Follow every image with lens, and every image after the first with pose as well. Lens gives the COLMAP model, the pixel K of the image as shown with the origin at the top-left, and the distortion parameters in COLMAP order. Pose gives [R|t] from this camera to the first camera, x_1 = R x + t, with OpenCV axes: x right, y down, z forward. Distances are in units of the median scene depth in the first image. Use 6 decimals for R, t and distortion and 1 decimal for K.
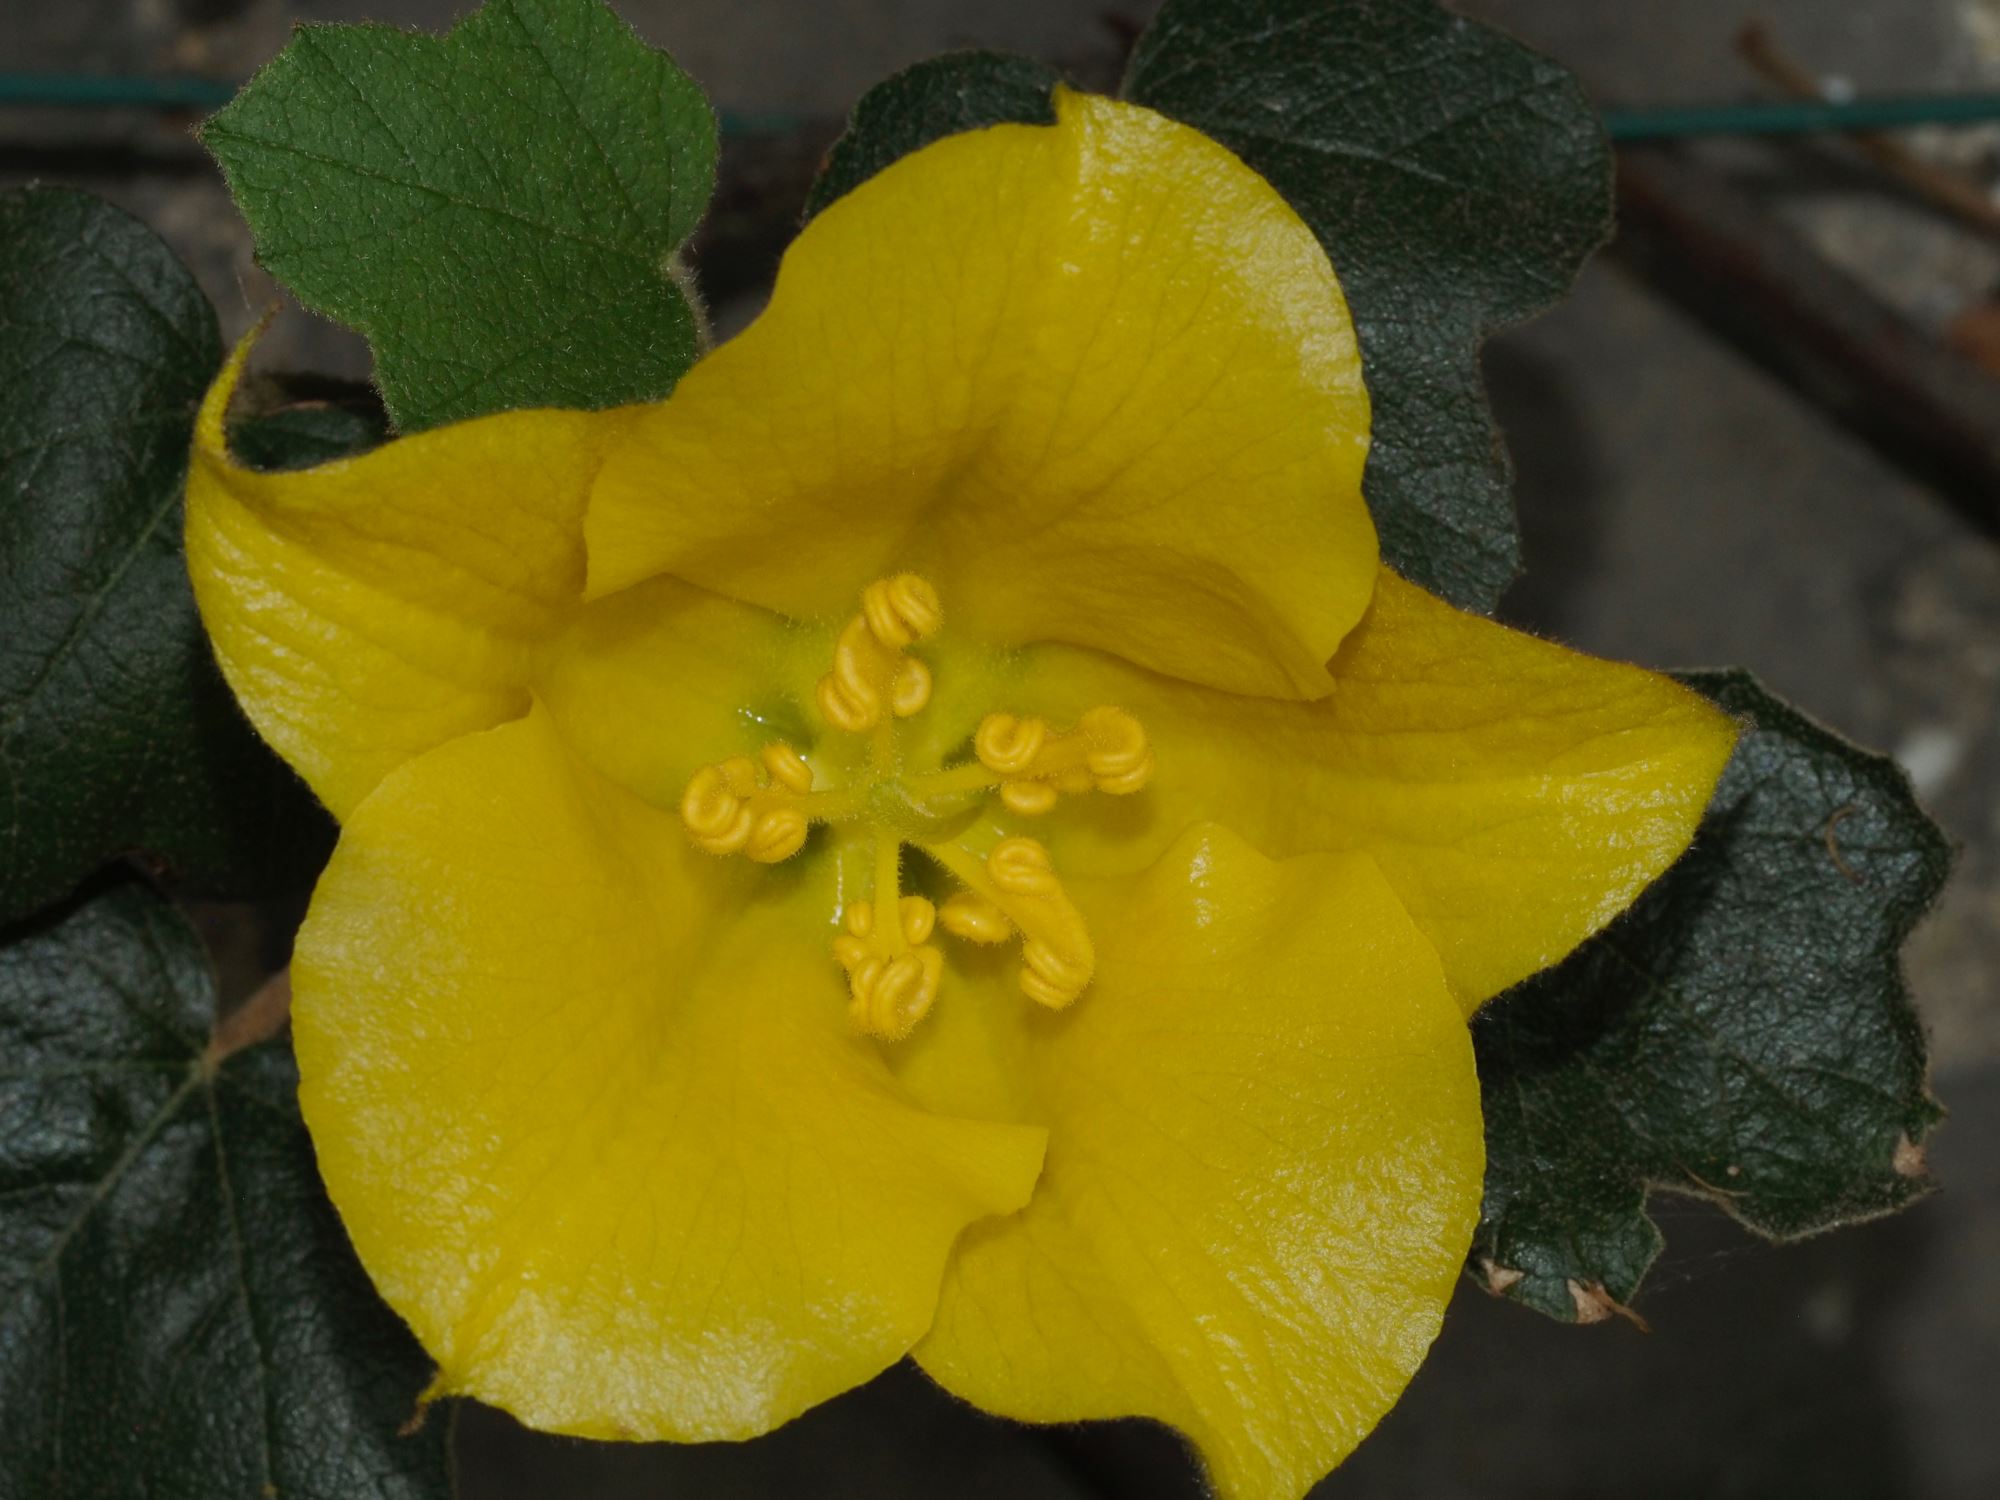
lens RADIAL K [[8315.8, 0, 994.4], [0, 8315.8, 750.6], [0, 0, 1]] dist [-0.286417, 0.000000]
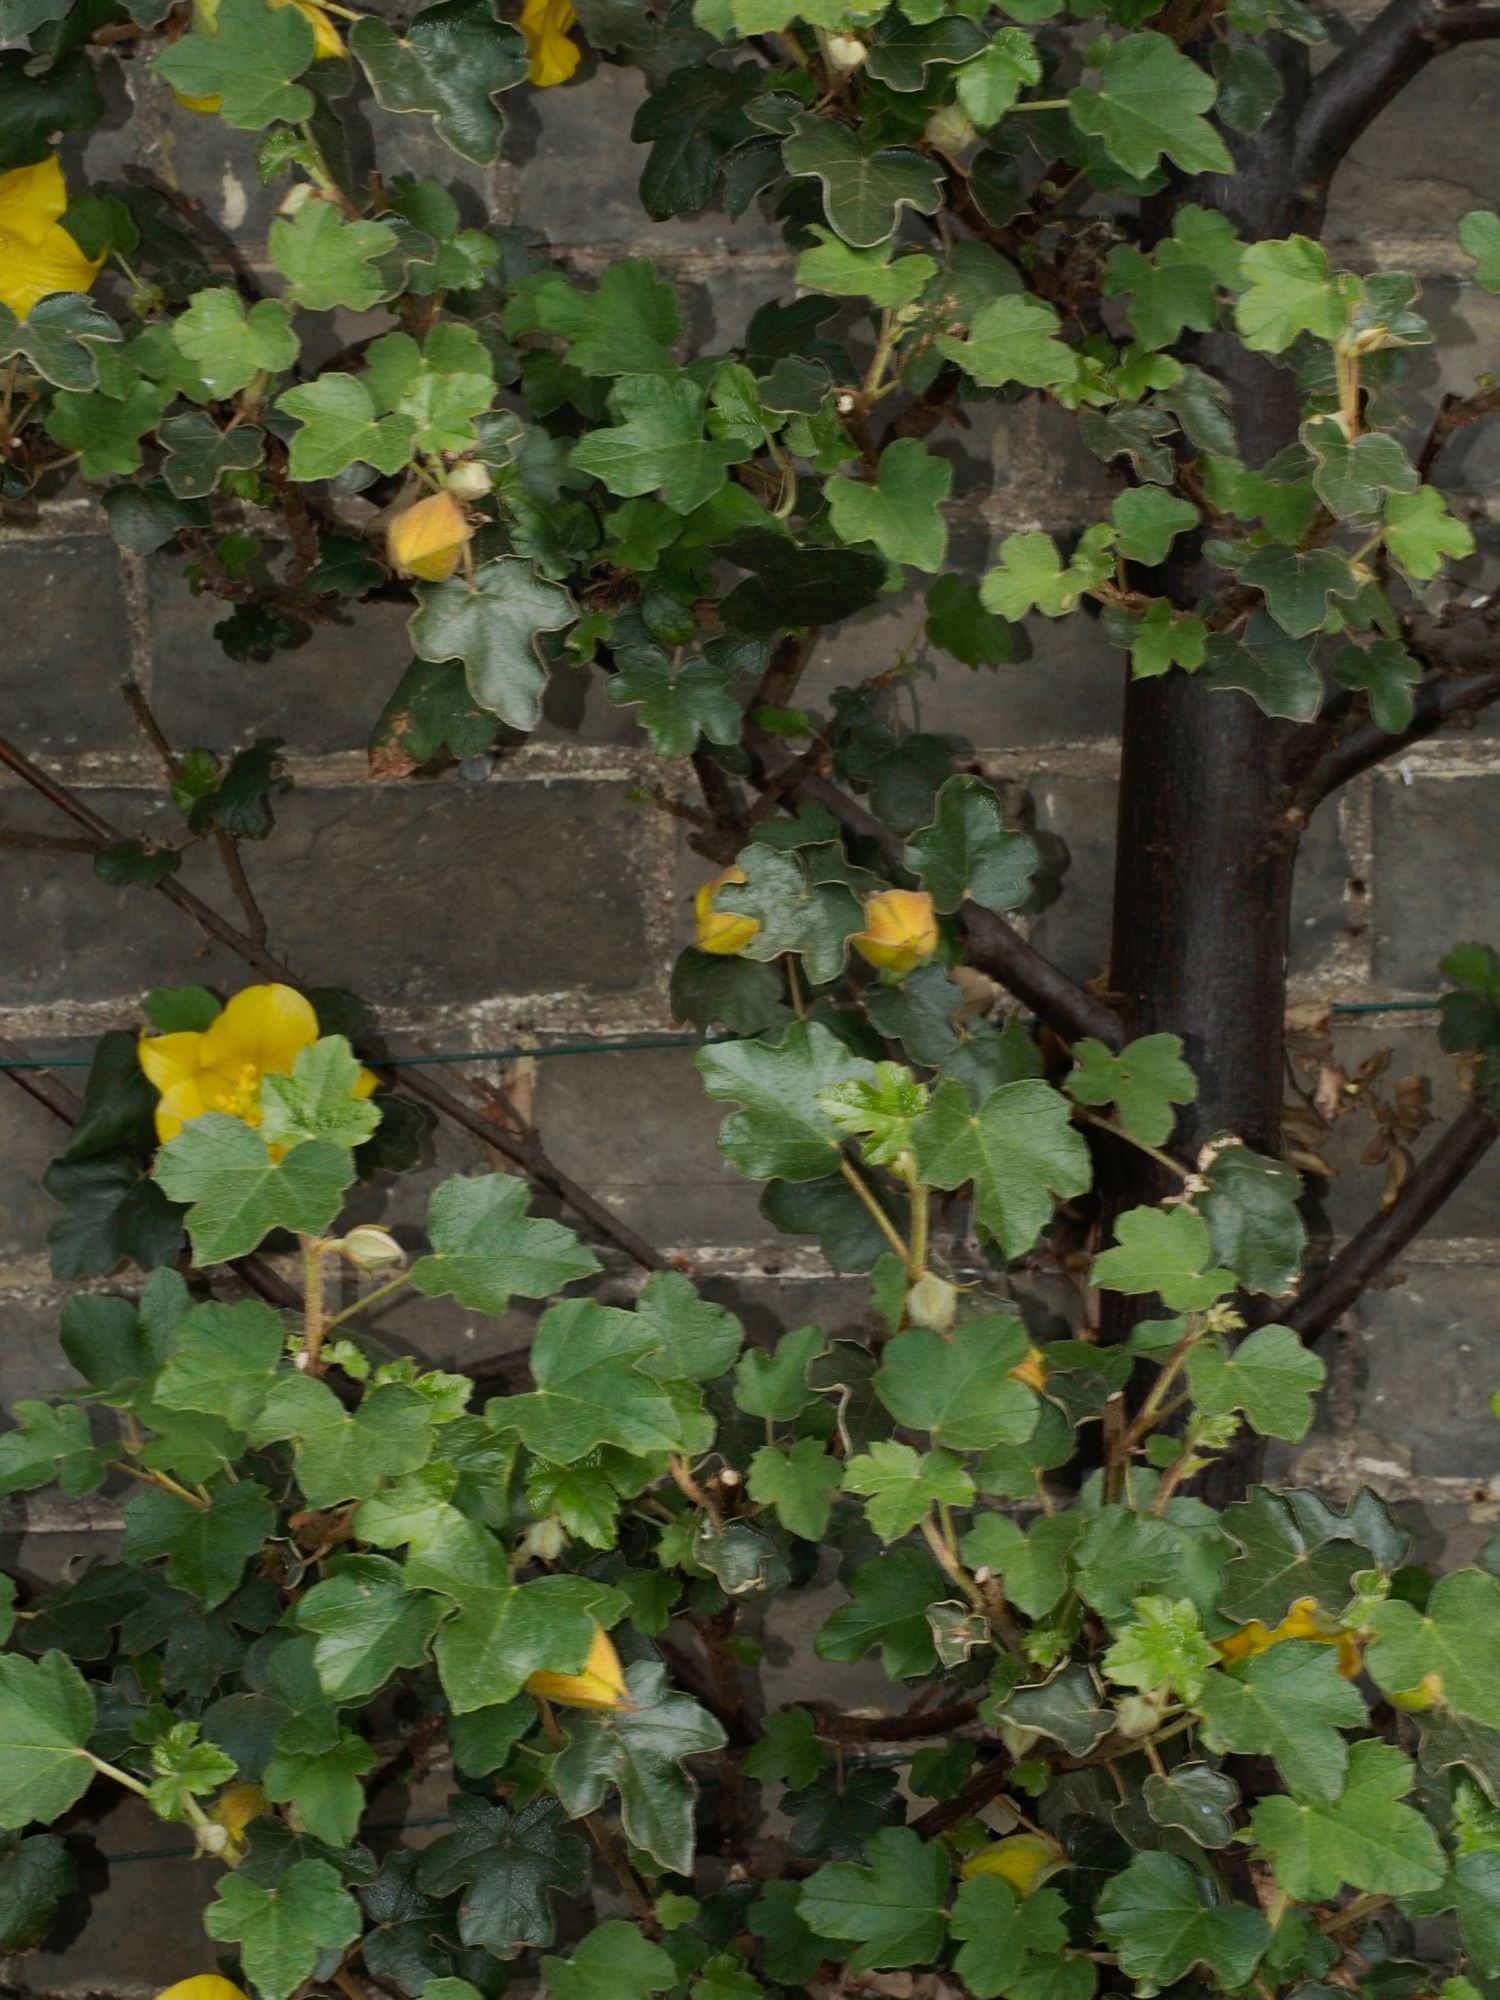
lens RADIAL K [[8315.8, 0, 749.9], [0, 8315.8, 1000.5], [0, 0, 1]] dist [-0.286417, 0.000000]
pose [[0.999543, -0.030176, -0.001520, 0.373028], [0.027975, 0.943309, -0.330734, 1.996348], [0.011414, 0.330540, 0.943723, -4.876861]]
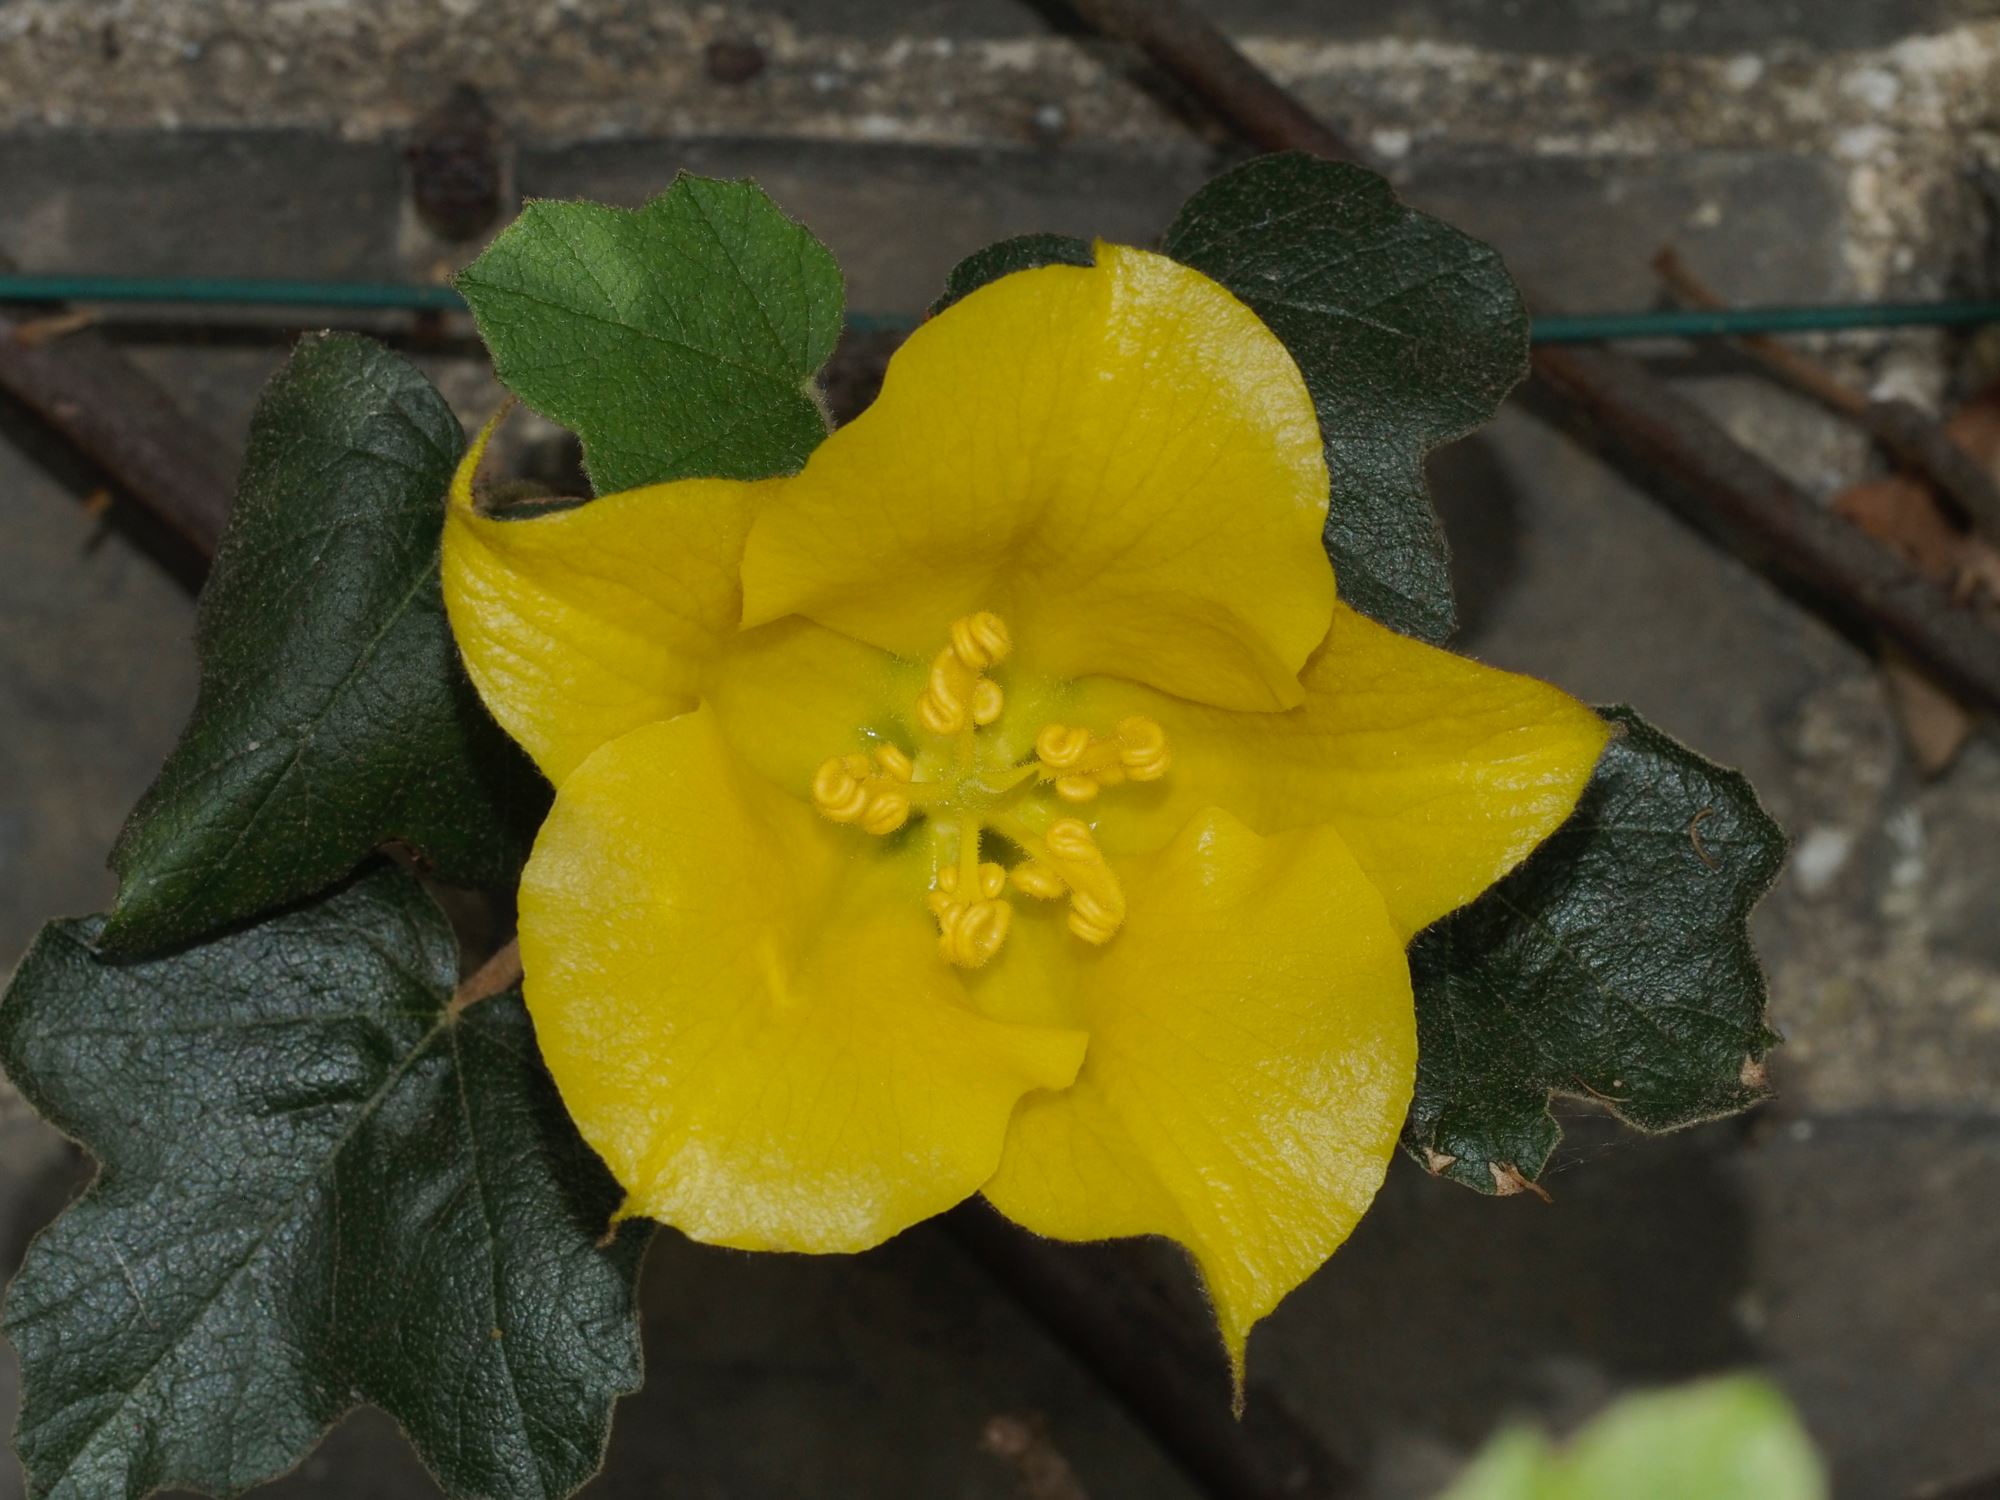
lens RADIAL K [[8315.8, 0, 1004.9], [0, 8315.8, 749.5], [0, 0, 1]] dist [-0.286417, 0.000000]
pose [[0.999720, 0.003054, -0.023468, 0.023799], [-0.004563, 0.997906, -0.064526, 0.085374], [0.023222, 0.064615, 0.997640, -0.319580]]
